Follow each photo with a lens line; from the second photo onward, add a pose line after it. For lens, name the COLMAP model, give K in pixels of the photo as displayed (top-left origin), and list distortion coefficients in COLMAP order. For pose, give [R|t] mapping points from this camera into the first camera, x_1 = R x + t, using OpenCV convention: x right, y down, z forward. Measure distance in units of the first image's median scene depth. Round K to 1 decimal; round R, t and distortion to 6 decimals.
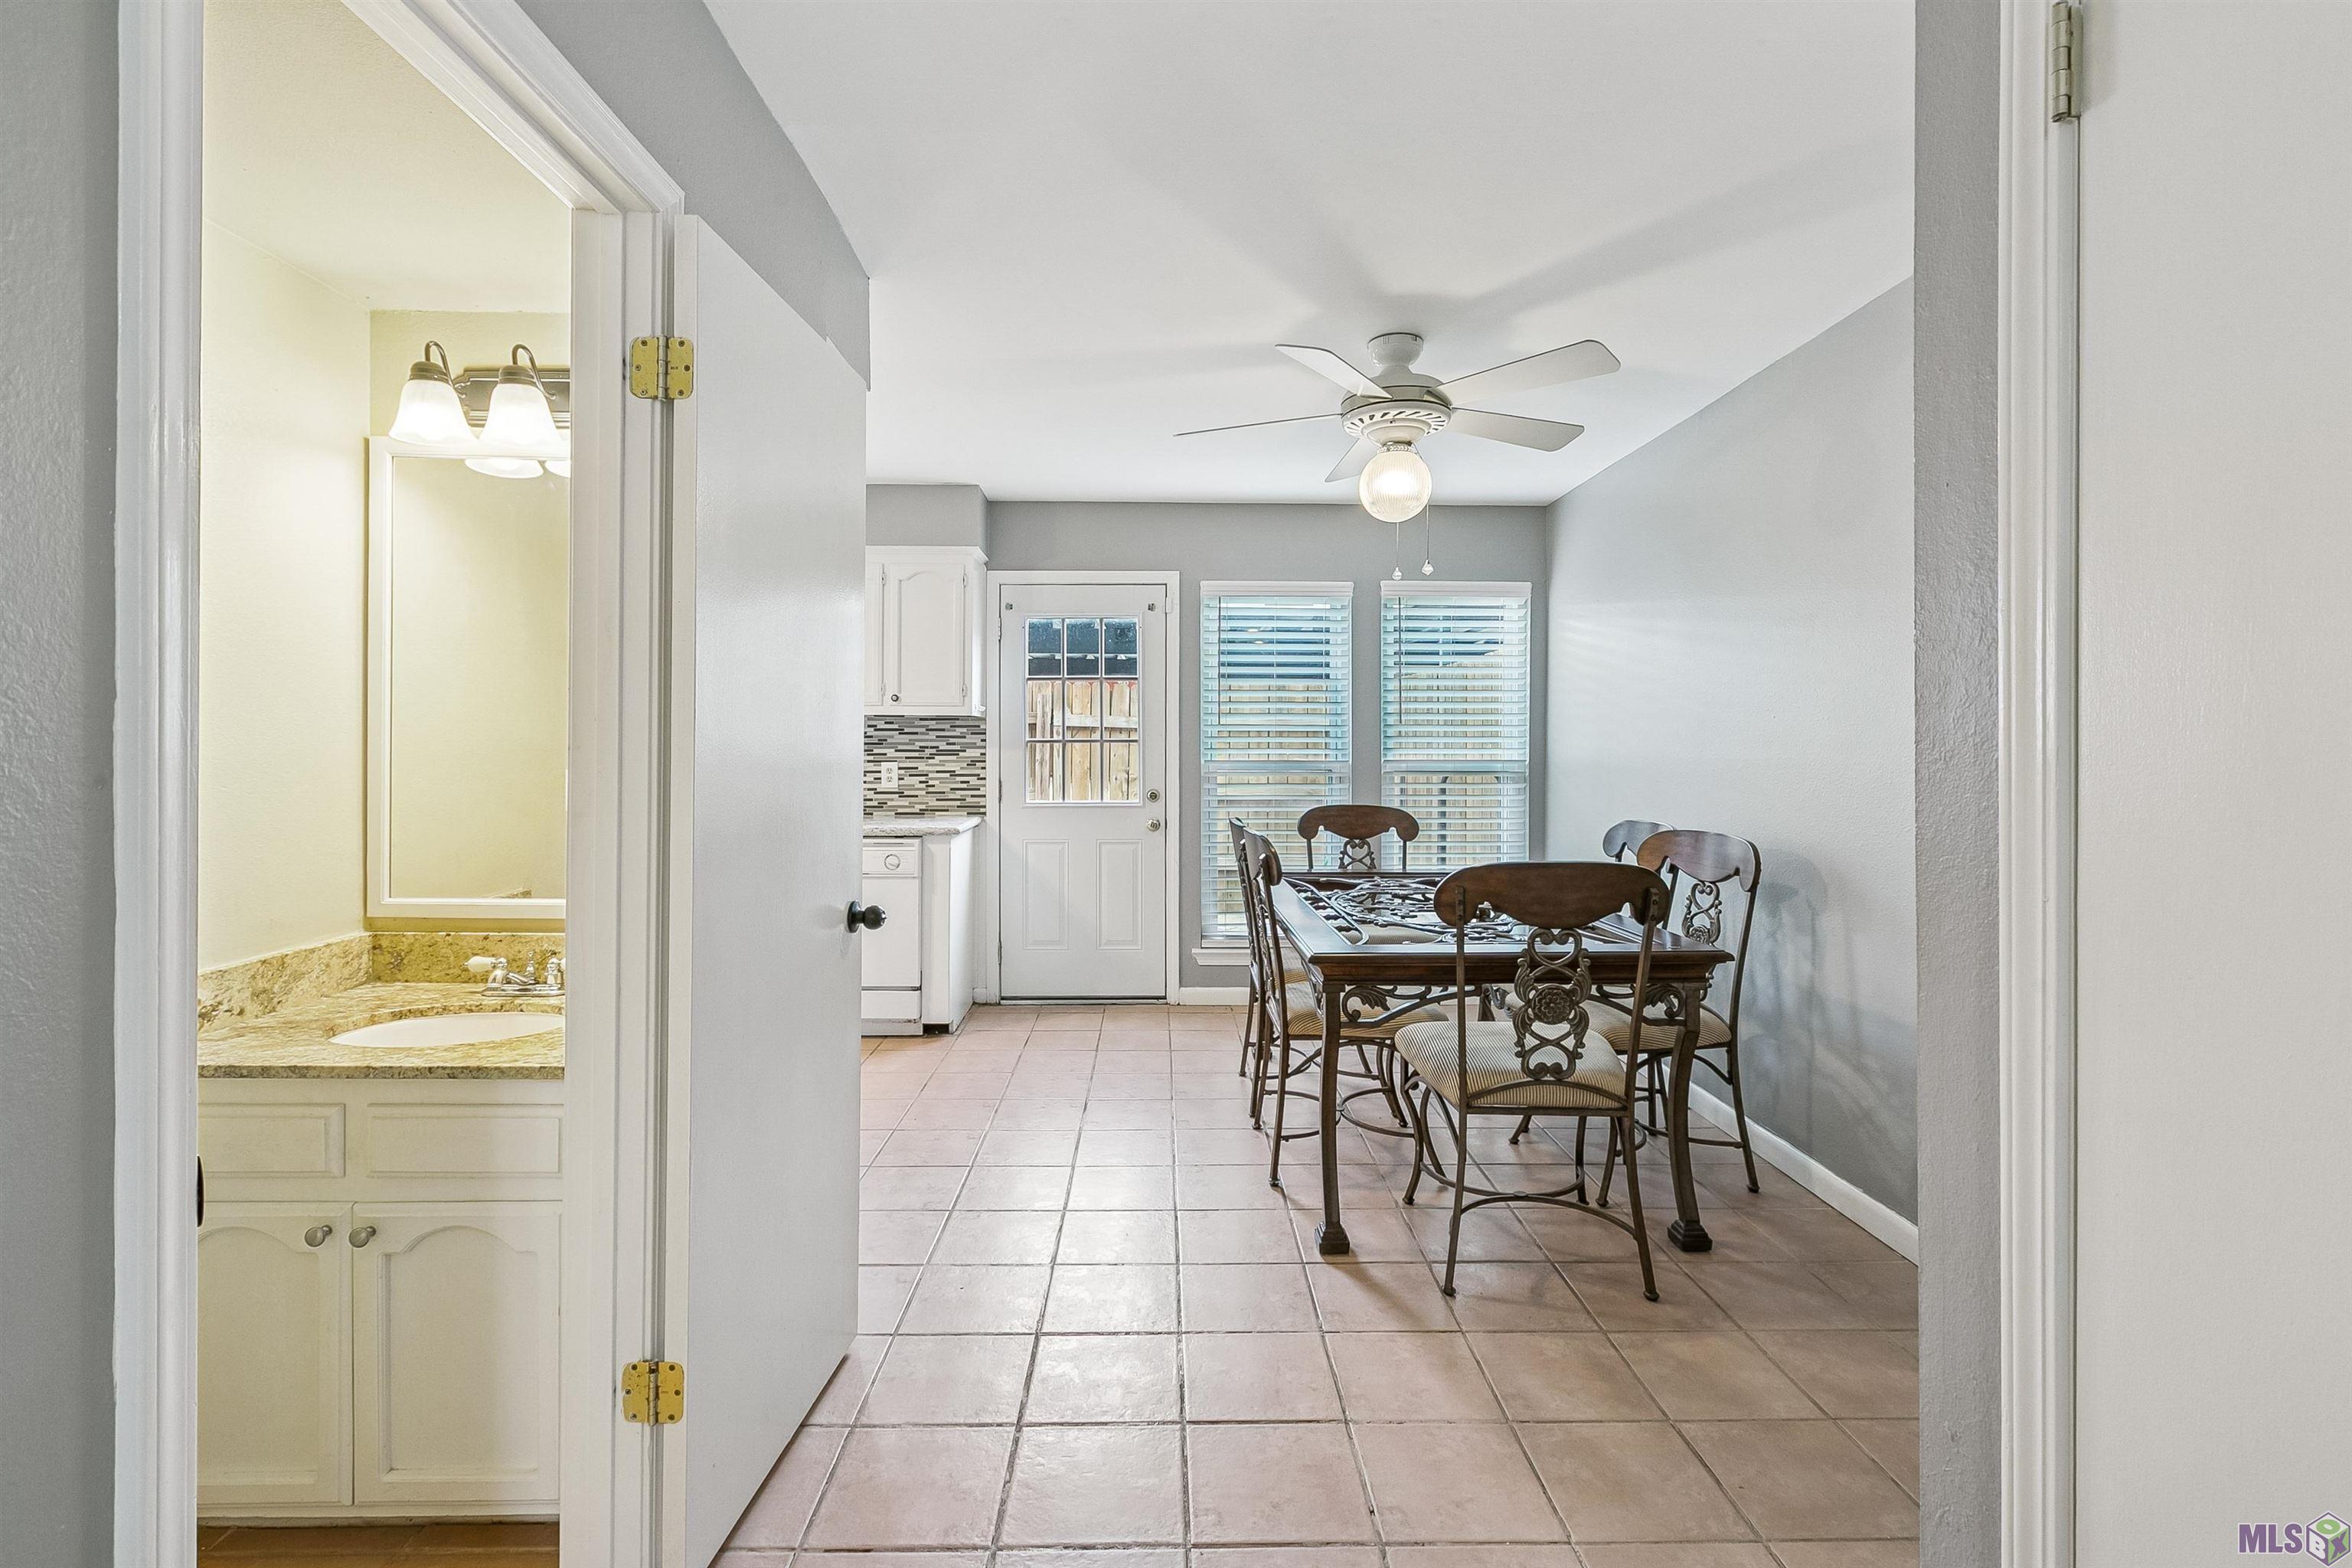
lens RADIAL K [[1069.8, 0, 1175.7], [0, 1069.8, 766.1], [0, 0, 1]] dist [-0.002626, -0.000037]
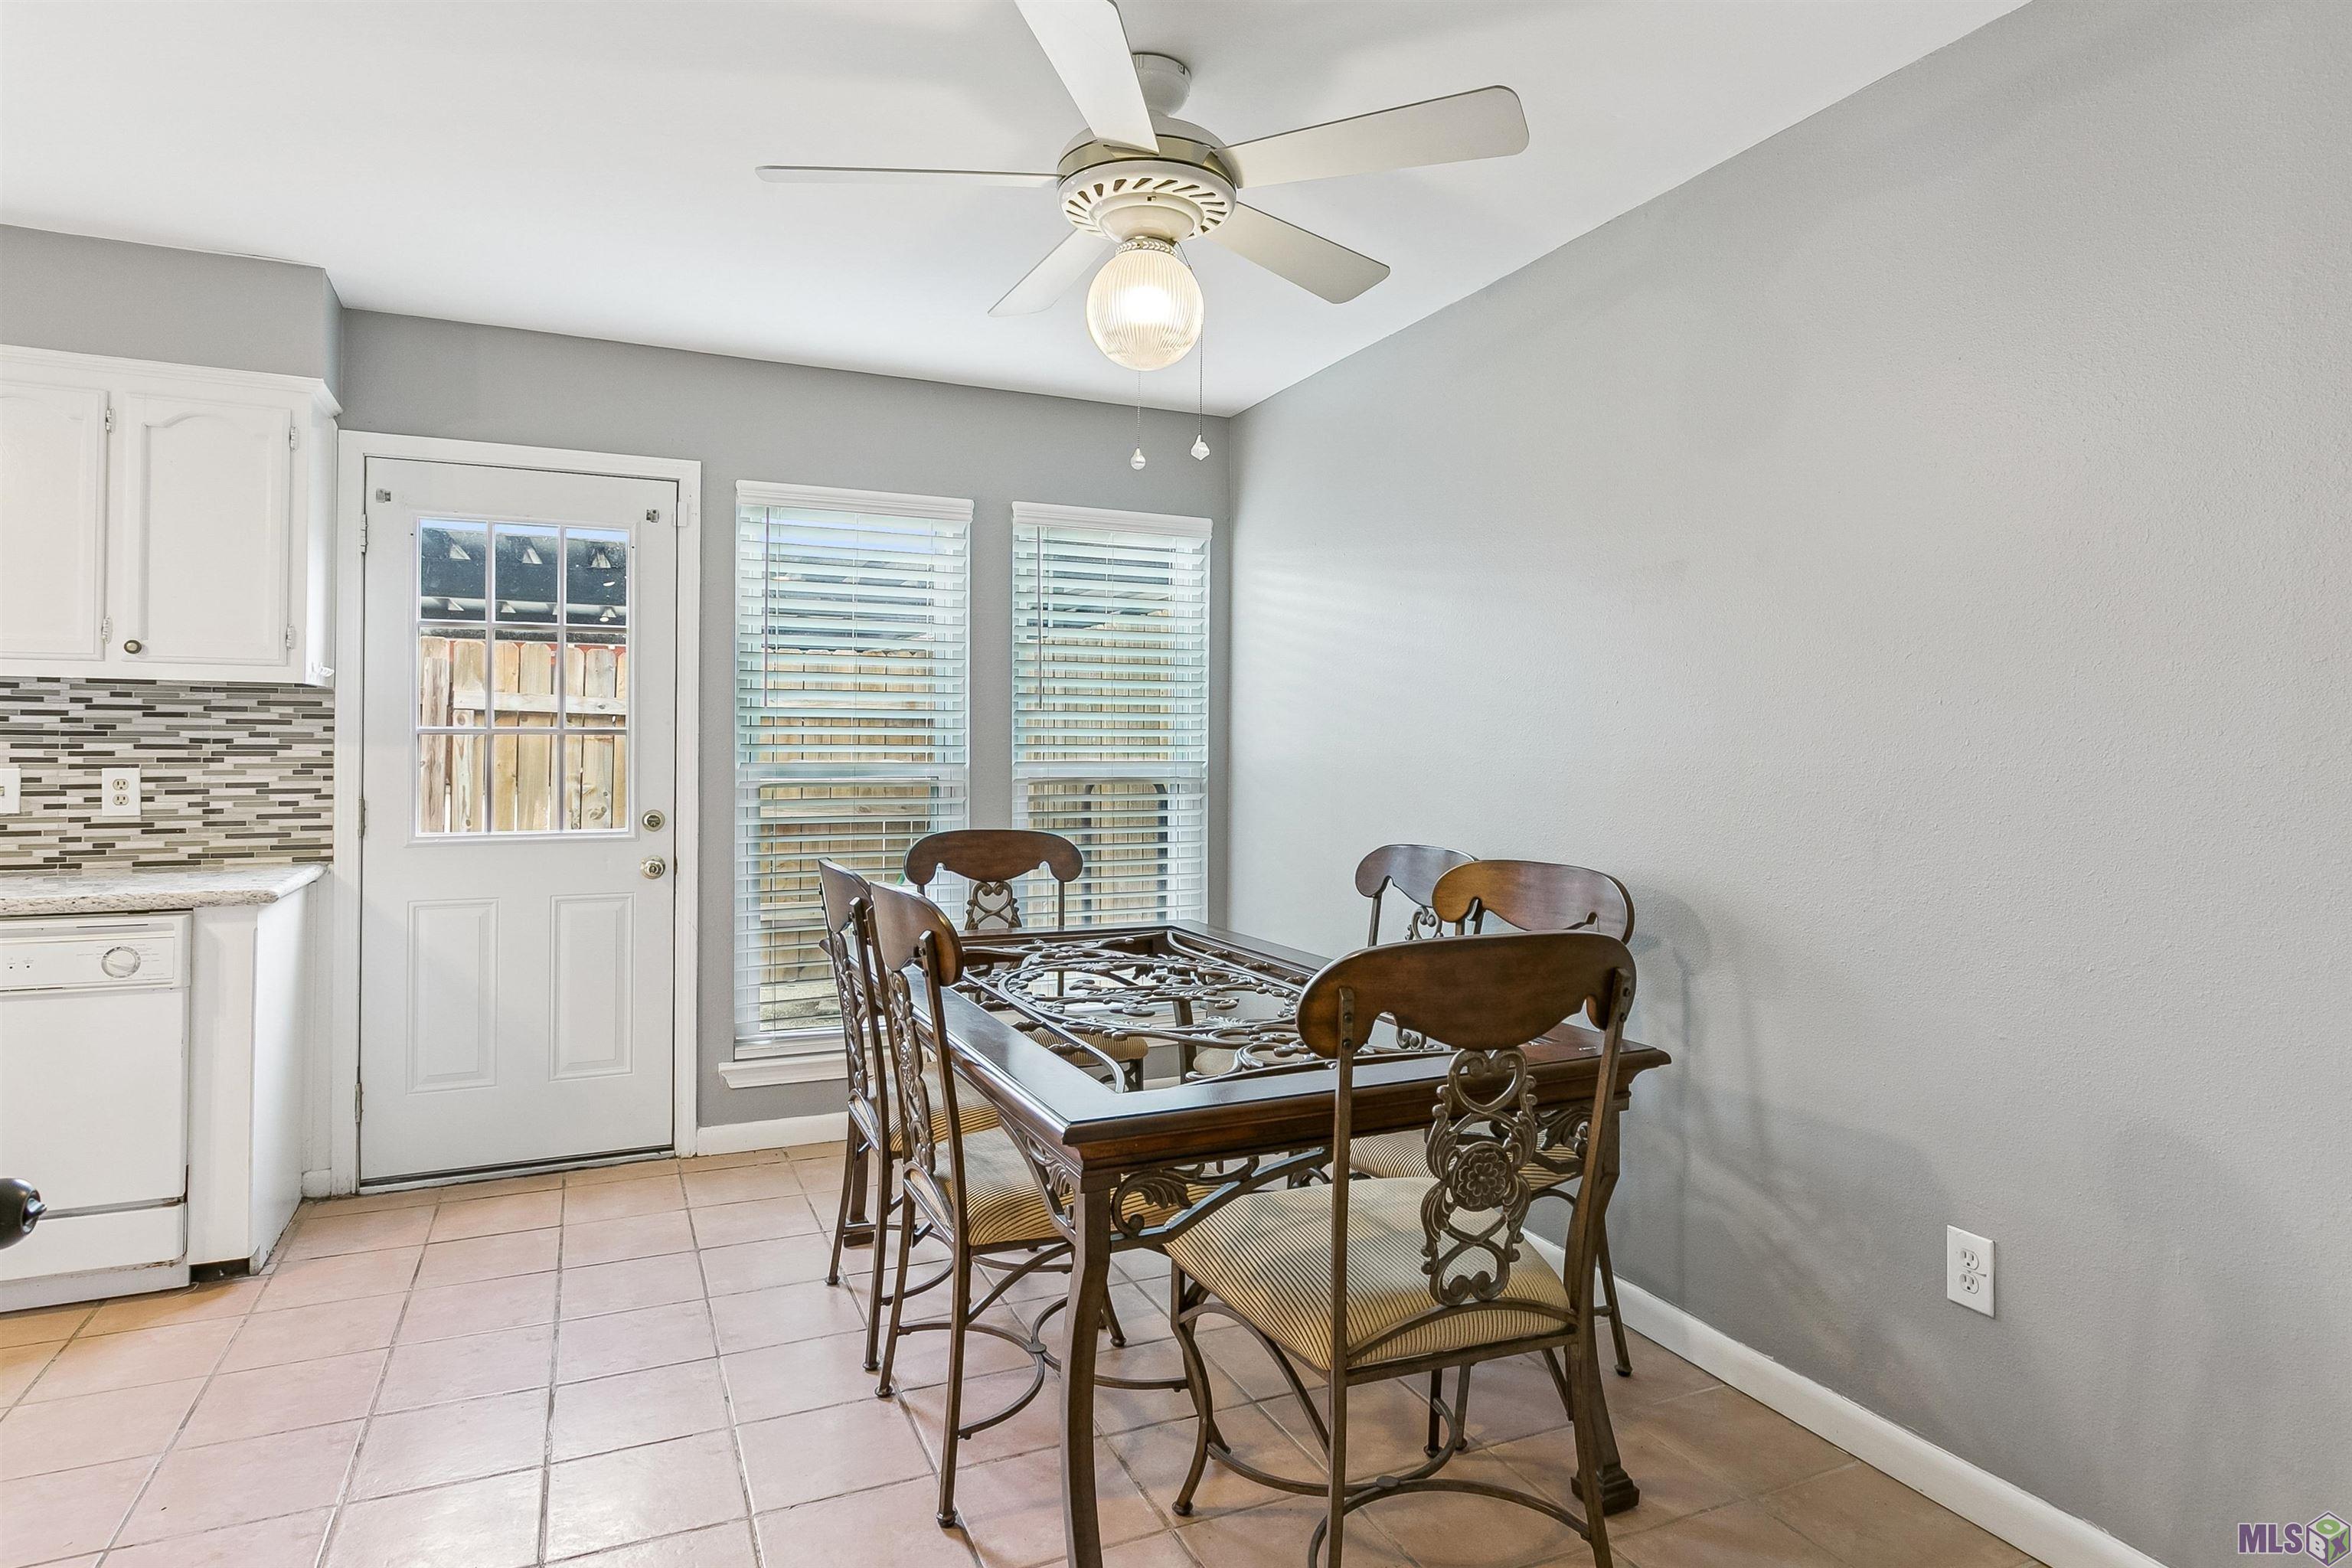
lens RADIAL K [[1289.6, 0, 1179.2], [0, 1289.6, 741.9], [0, 0, 1]] dist [0.002208, -0.000119]
pose [[0.916308, 0.003717, 0.400457, -0.046510], [0.004629, 0.999792, -0.019870, -0.001808], [-0.400448, 0.020061, 0.916100, 0.221319]]
